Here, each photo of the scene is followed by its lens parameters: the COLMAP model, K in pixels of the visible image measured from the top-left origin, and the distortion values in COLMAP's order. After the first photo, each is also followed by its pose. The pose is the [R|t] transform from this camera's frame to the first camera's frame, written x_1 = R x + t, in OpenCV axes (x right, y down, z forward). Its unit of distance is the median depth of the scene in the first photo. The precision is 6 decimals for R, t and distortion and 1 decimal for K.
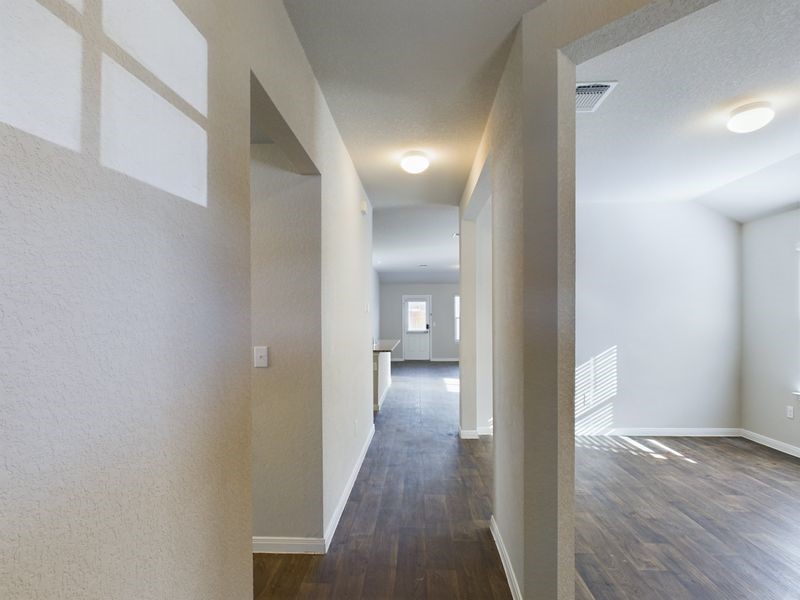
lens RADIAL K [[423.5, 0, 398.5], [0, 423.5, 312.3], [0, 0, 1]] dist [0.002953, -0.000576]
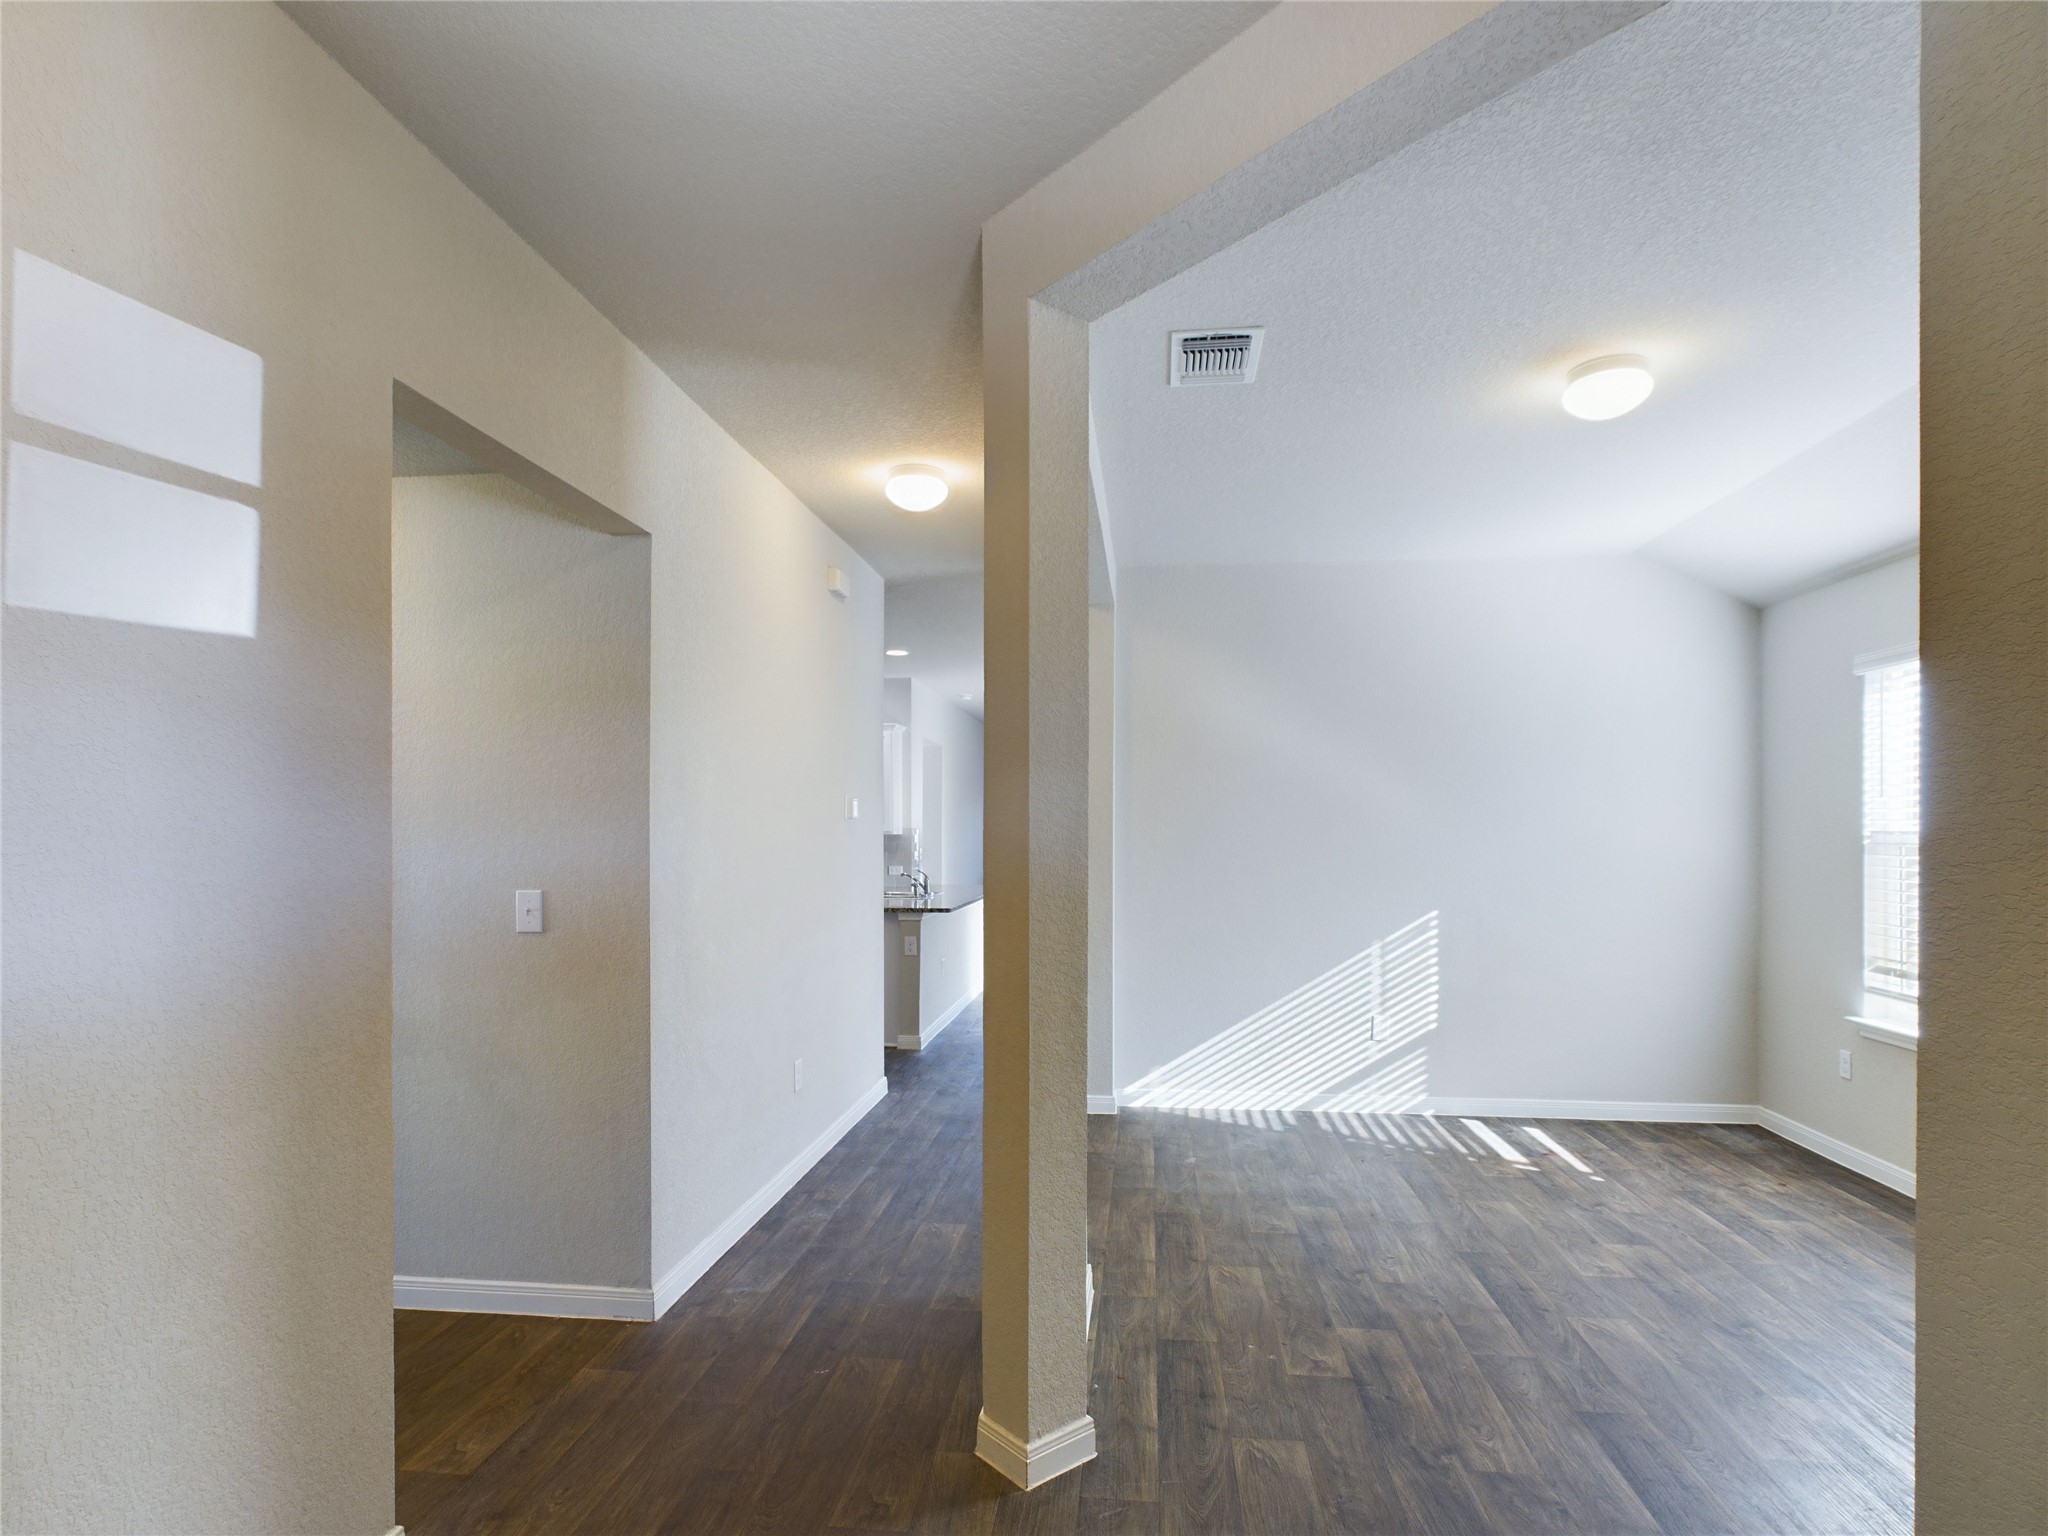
lens RADIAL K [[1080.9, 0, 1023.6], [0, 1080.9, 817.7], [0, 0, 1]] dist [0.004479, -0.000827]
pose [[0.997522, 0.004357, -0.070218, 0.250523], [-0.004501, 0.999988, -0.001895, -0.001438], [0.070209, 0.002206, 0.997530, -0.149744]]
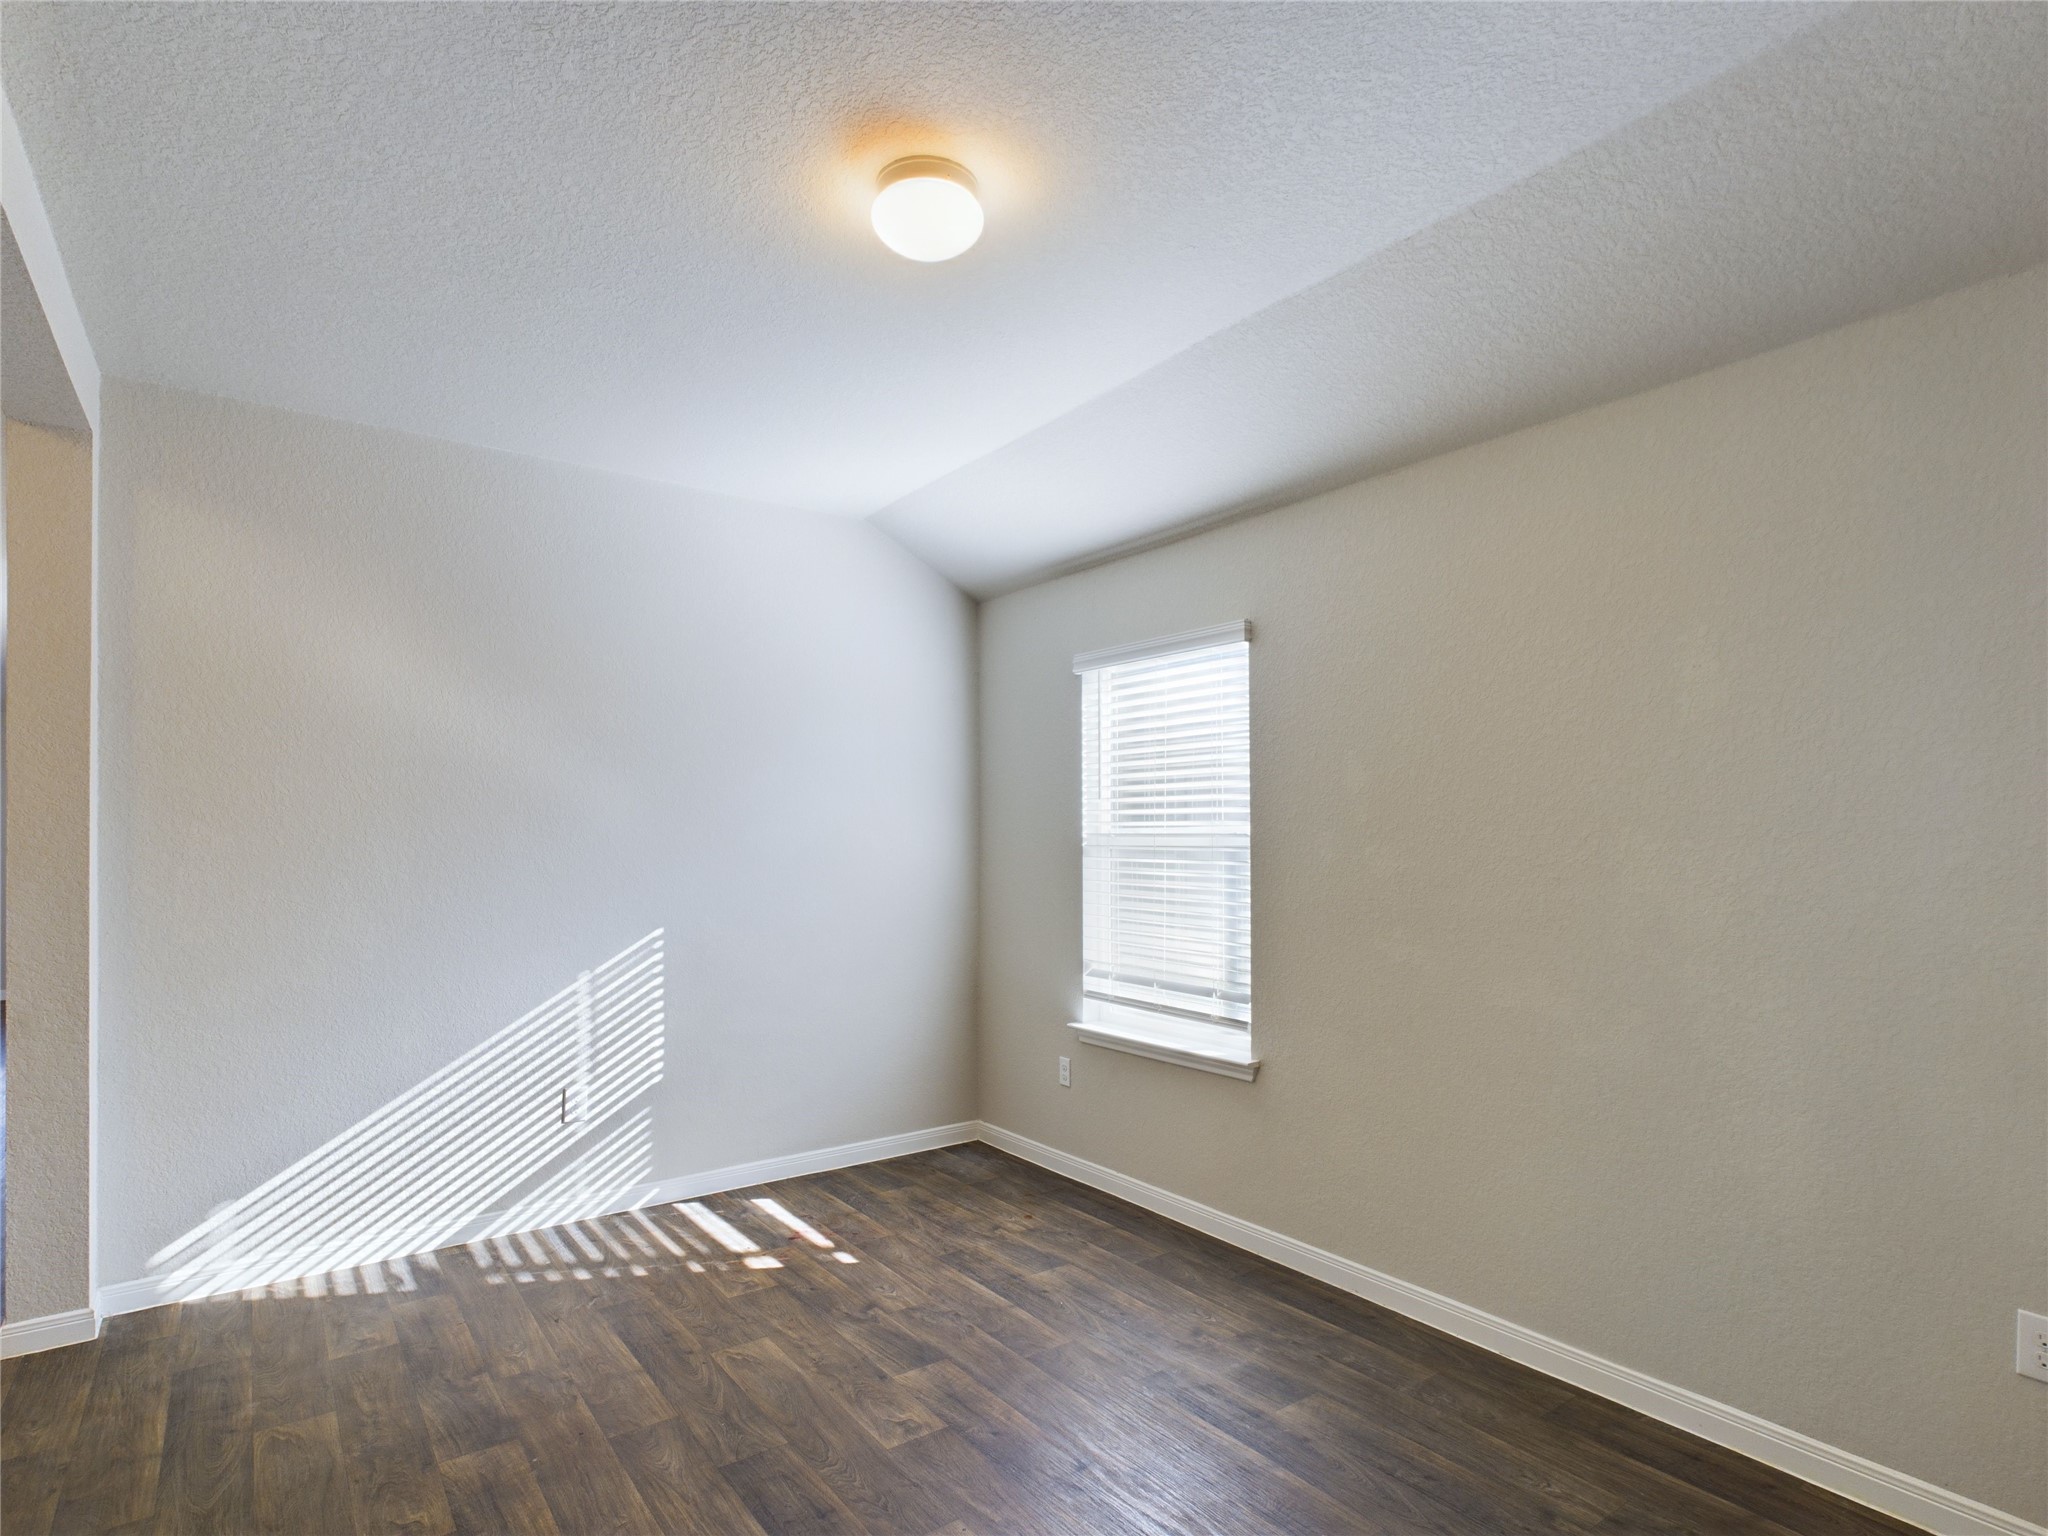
lens RADIAL K [[1080.9, 0, 1023.6], [0, 1080.9, 817.7], [0, 0, 1]] dist [0.004479, -0.000827]
pose [[0.785322, 0.010729, 0.618994, 0.319640], [-0.005505, 0.999931, -0.010347, 0.003417], [-0.619062, 0.004718, 0.785328, 0.270975]]
